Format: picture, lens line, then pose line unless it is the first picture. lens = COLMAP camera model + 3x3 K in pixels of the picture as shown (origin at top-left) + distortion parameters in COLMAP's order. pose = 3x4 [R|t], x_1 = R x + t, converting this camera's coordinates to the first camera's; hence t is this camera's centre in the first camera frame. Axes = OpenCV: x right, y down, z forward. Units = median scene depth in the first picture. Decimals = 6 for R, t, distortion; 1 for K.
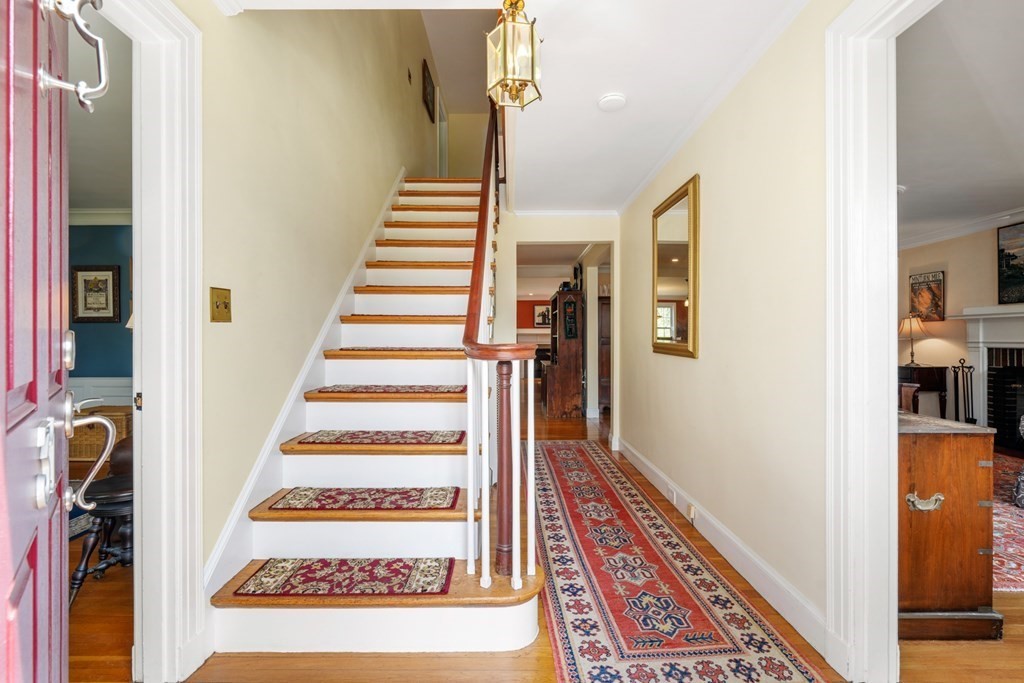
lens RADIAL K [[442.2, 0, 510.9], [0, 442.2, 339.9], [0, 0, 1]] dist [-0.000046, 0.001277]
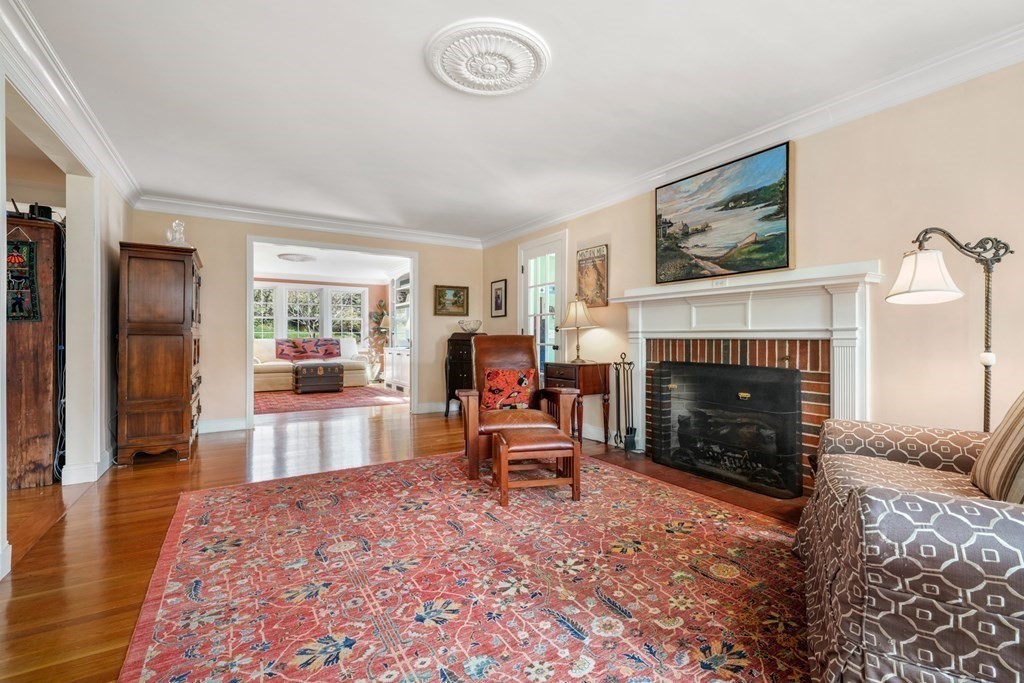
lens RADIAL K [[452.4, 0, 511.2], [0, 452.4, 340.6], [0, 0, 1]] dist [0.003305, 0.000123]
pose [[0.853980, 0.002123, 0.520302, 0.425587], [-0.002689, 0.999996, 0.000333, 0.021537], [-0.520300, -0.001683, 0.853982, 0.412159]]
